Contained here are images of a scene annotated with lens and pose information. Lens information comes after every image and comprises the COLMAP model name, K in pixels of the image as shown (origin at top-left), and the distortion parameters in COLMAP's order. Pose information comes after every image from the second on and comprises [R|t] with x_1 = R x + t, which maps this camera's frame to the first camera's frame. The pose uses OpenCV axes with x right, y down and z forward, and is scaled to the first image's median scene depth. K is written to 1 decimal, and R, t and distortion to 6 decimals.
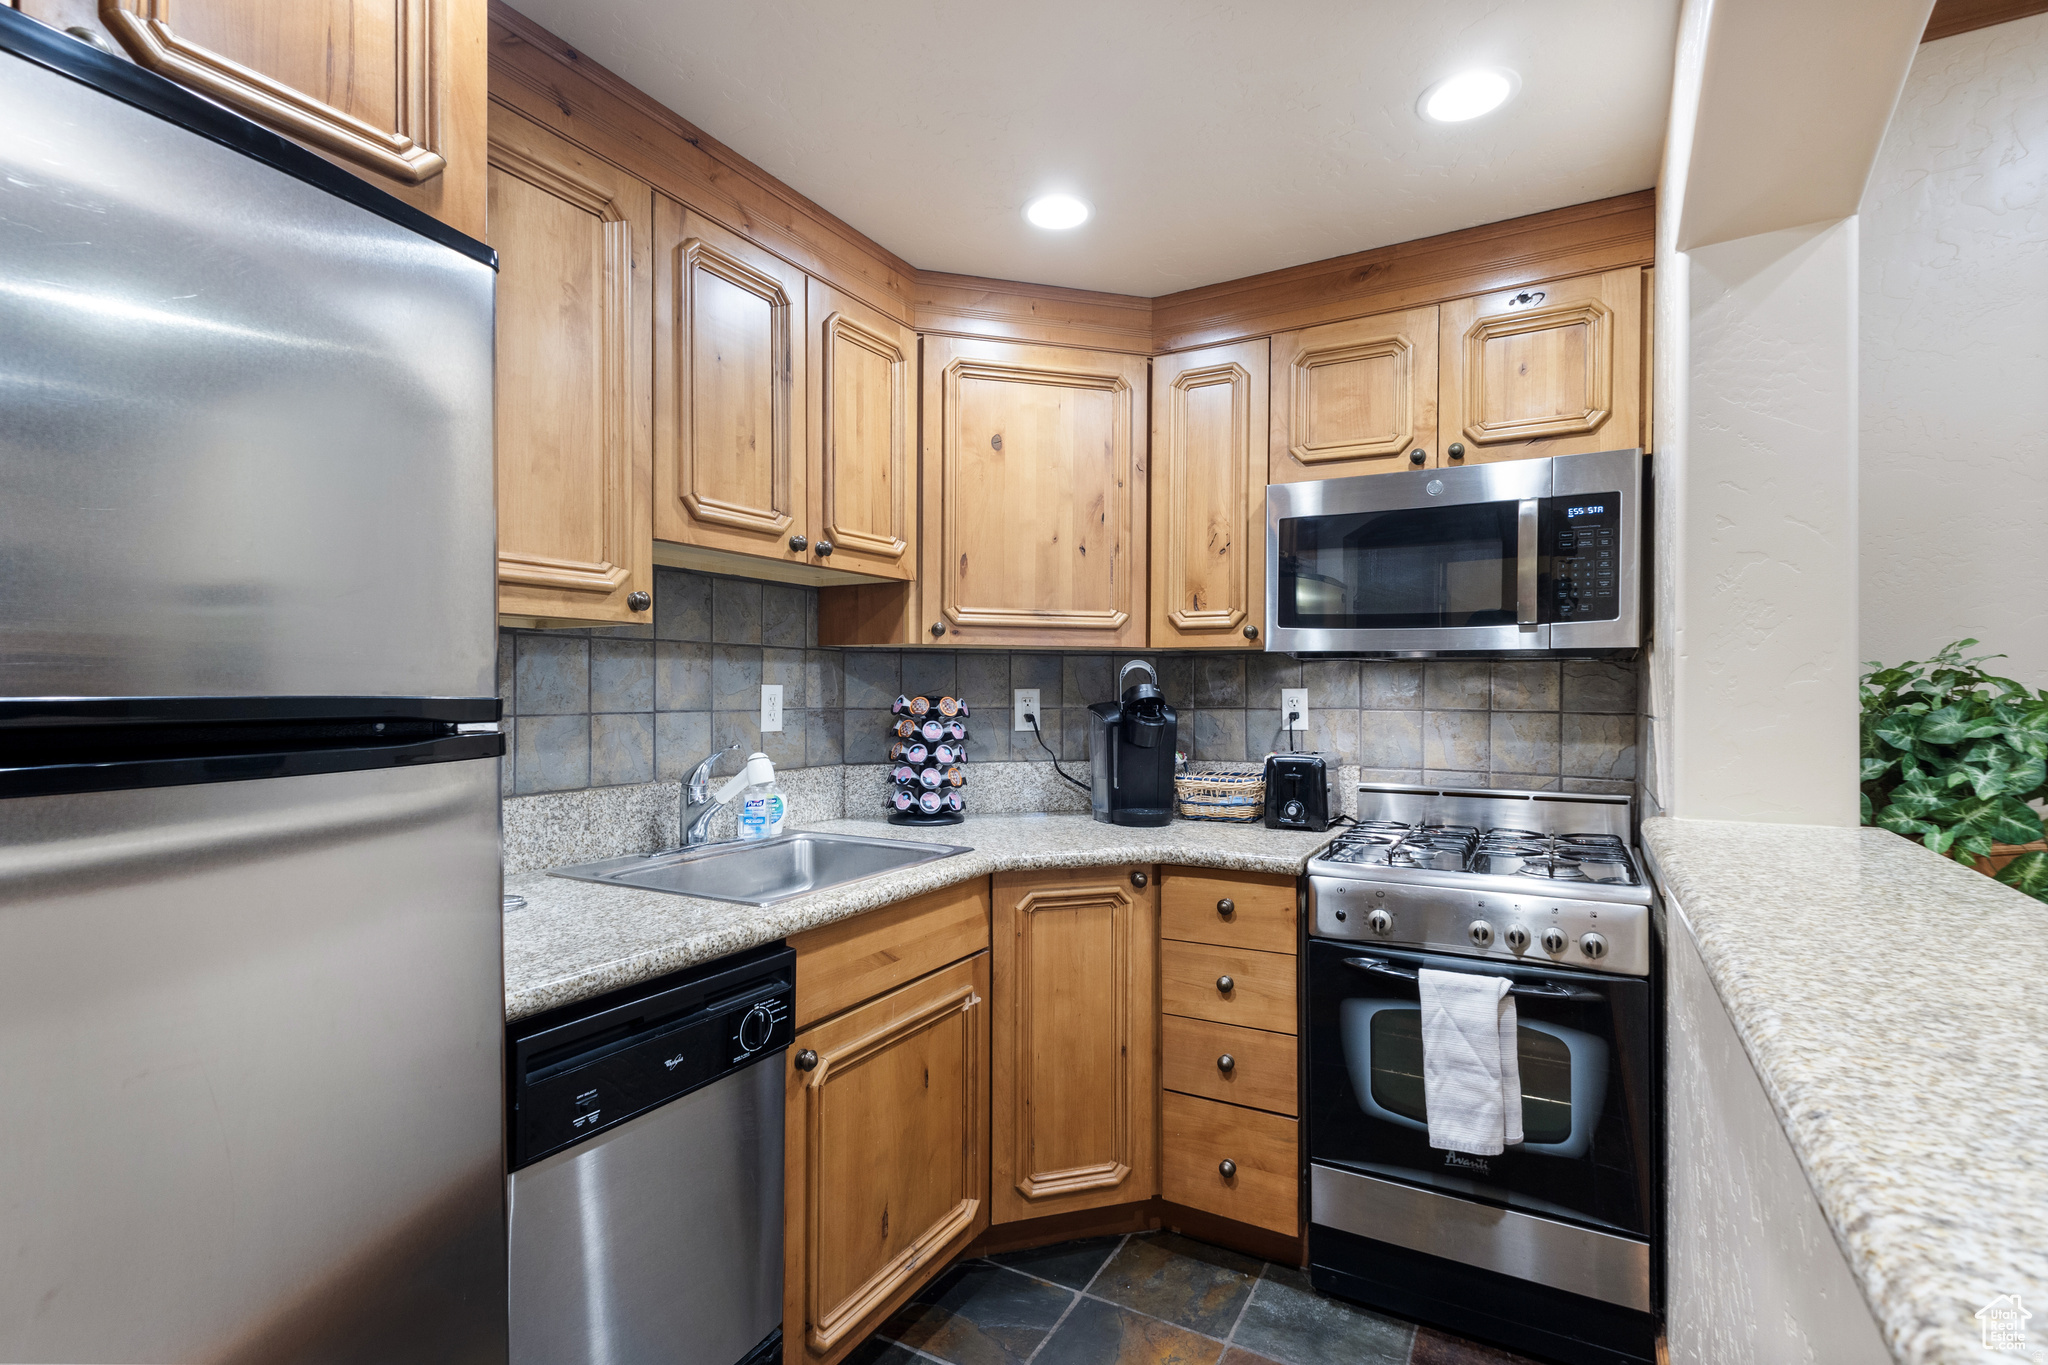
lens RADIAL K [[948.5, 0, 1032.5], [0, 948.5, 691.3], [0, 0, 1]] dist [0.011703, -0.000052]
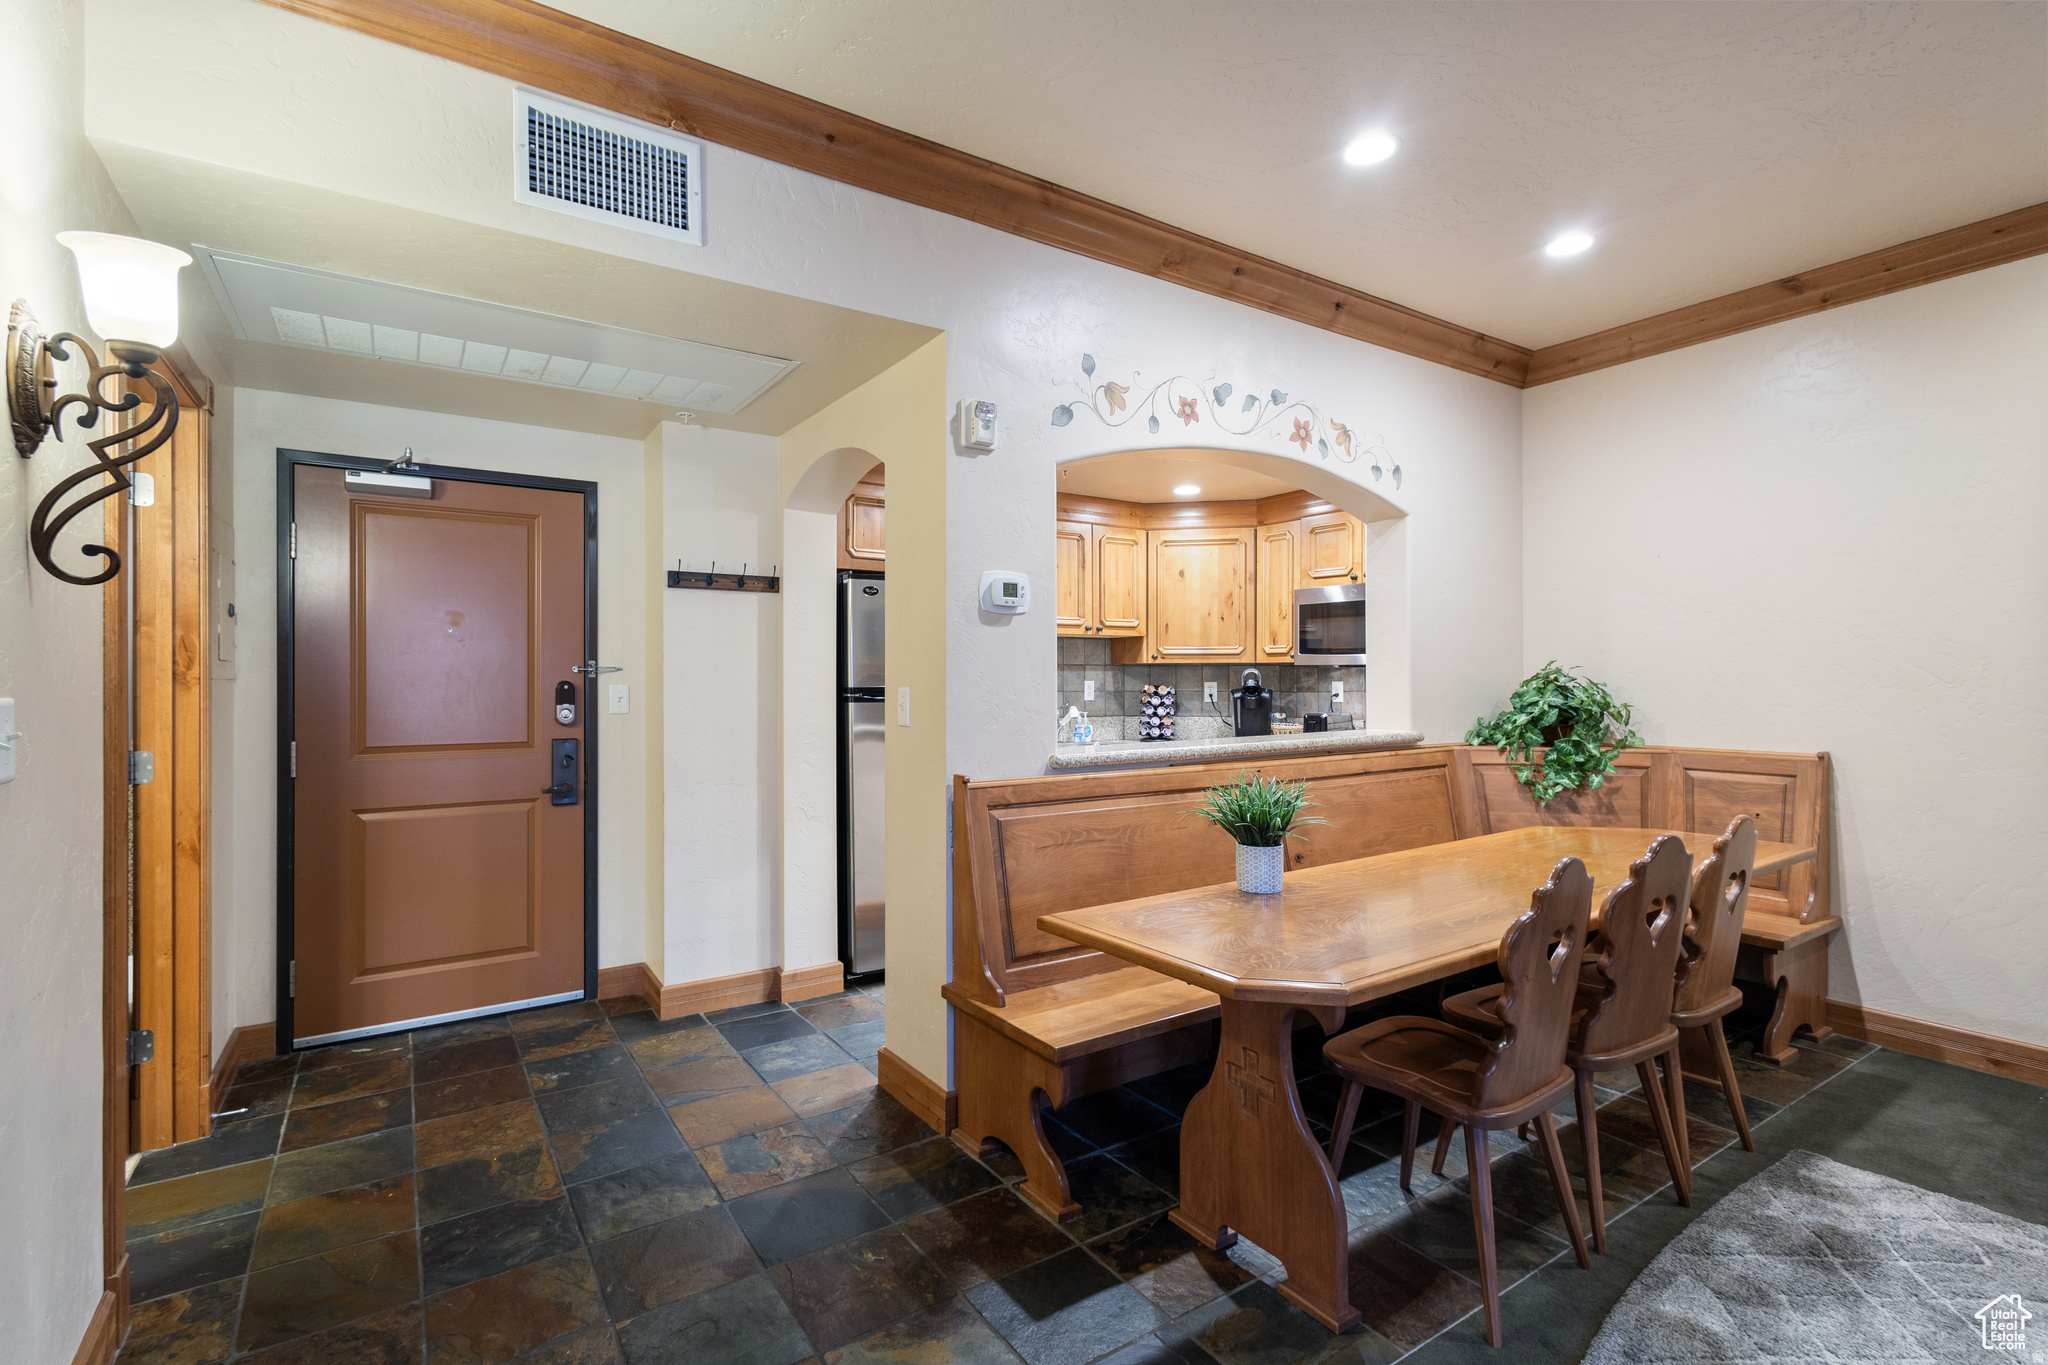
lens RADIAL K [[948.5, 0, 1032.4], [0, 948.5, 682.5], [0, 0, 1]] dist [0.011703, -0.000052]
pose [[0.893615, -0.002272, -0.448829, 0.652262], [0.002855, 0.999996, 0.000622, -0.003911], [0.448826, -0.001837, 0.893617, -1.169416]]
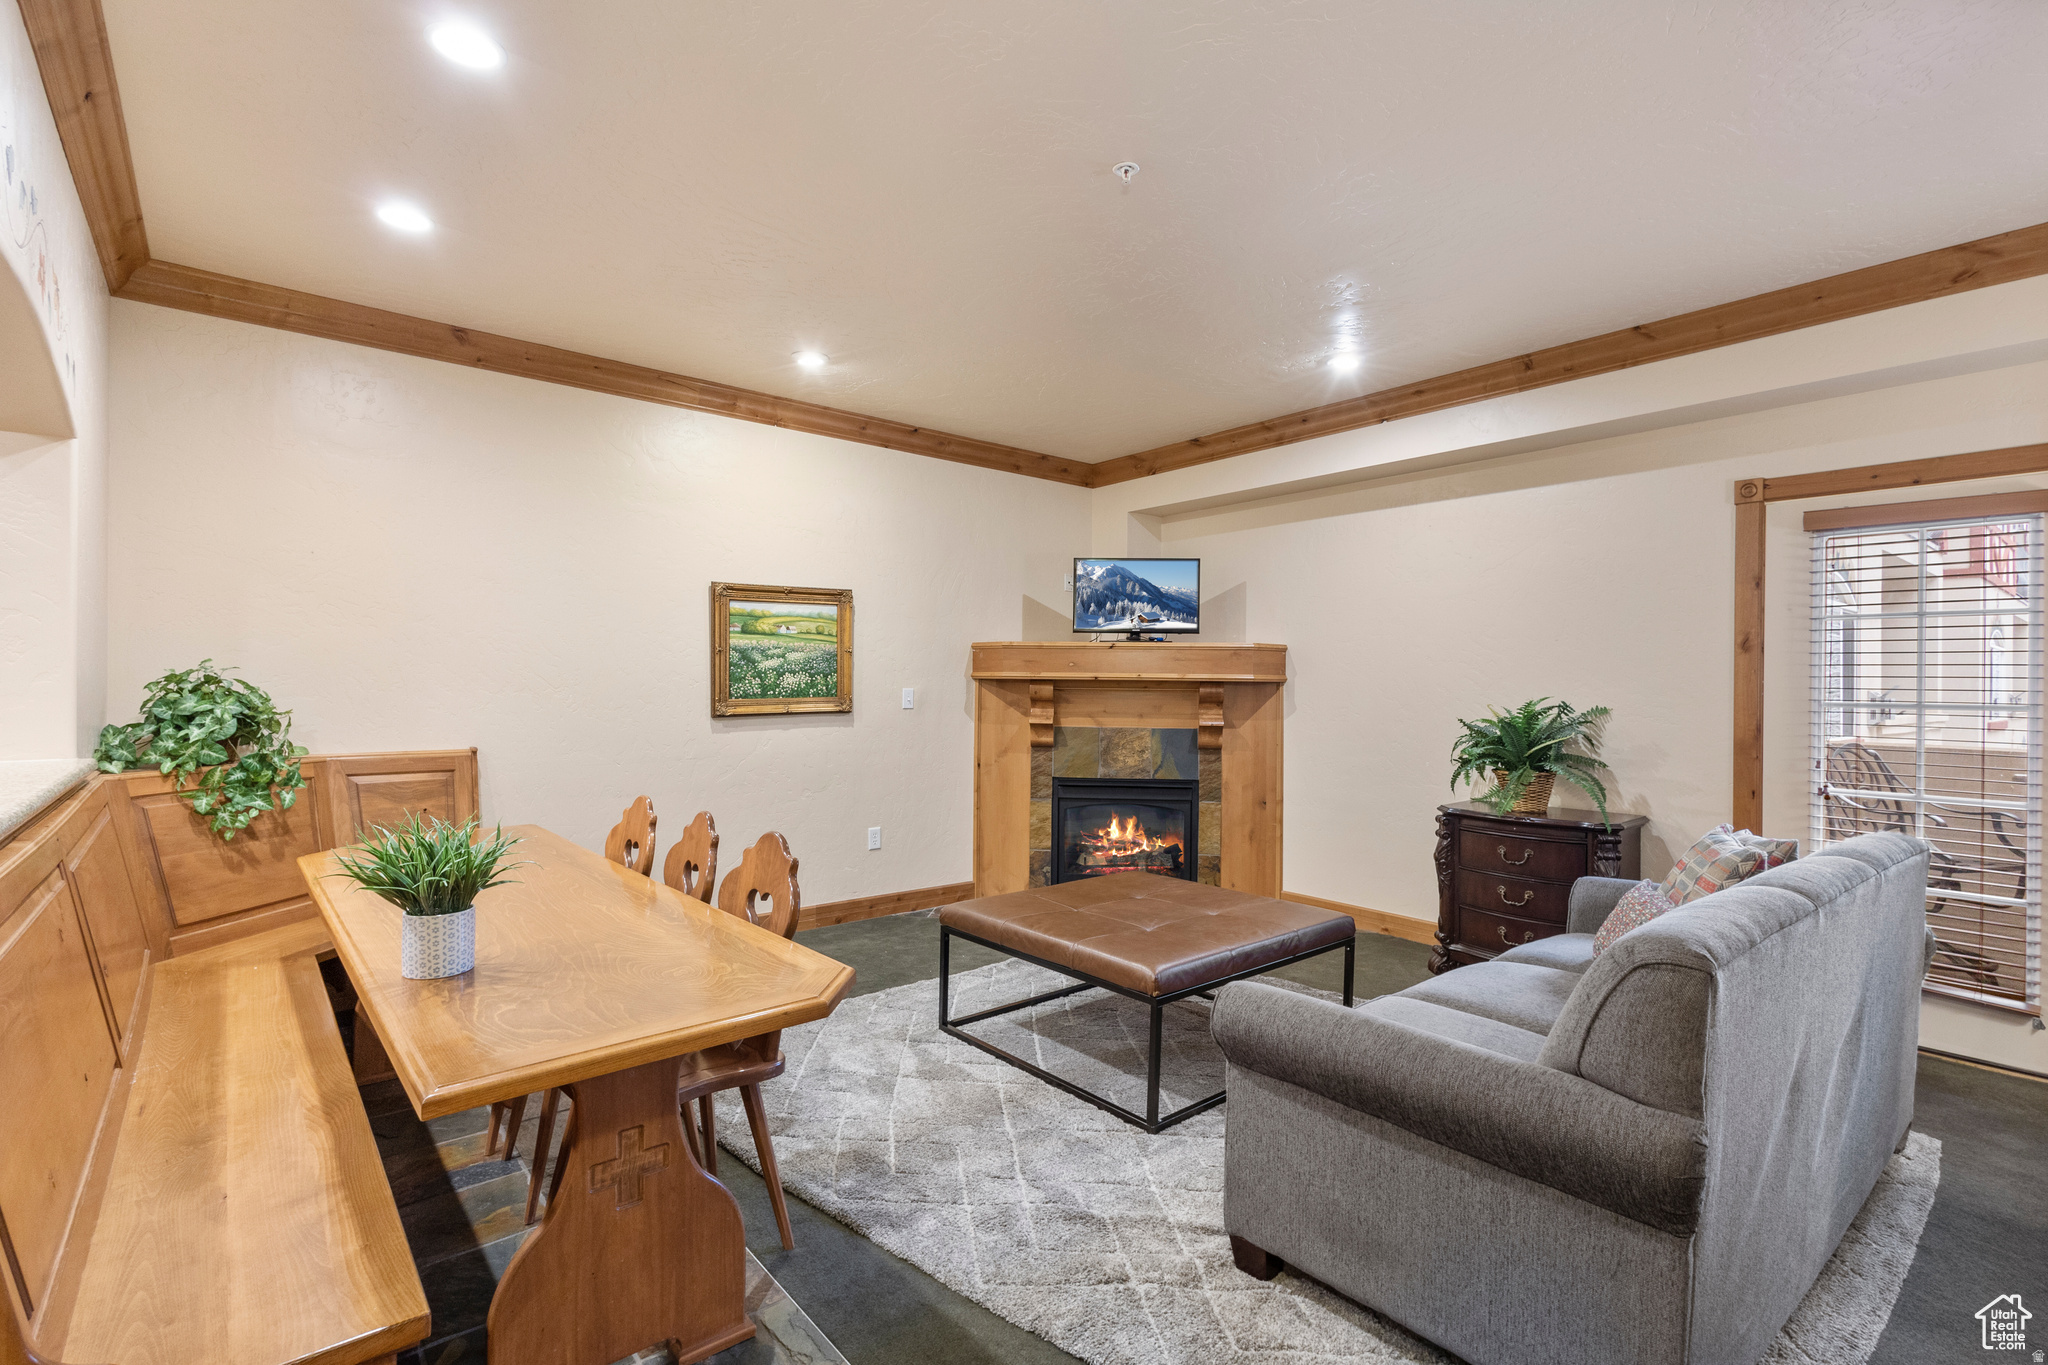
lens RADIAL K [[948.5, 0, 1035.1], [0, 948.5, 683.6], [0, 0, 1]] dist [0.011703, -0.000052]
pose [[0.356276, 0.004758, 0.934369, -0.143229], [-0.012324, 0.999924, -0.000393, -0.018219], [-0.934299, -0.011375, 0.356308, -0.858679]]
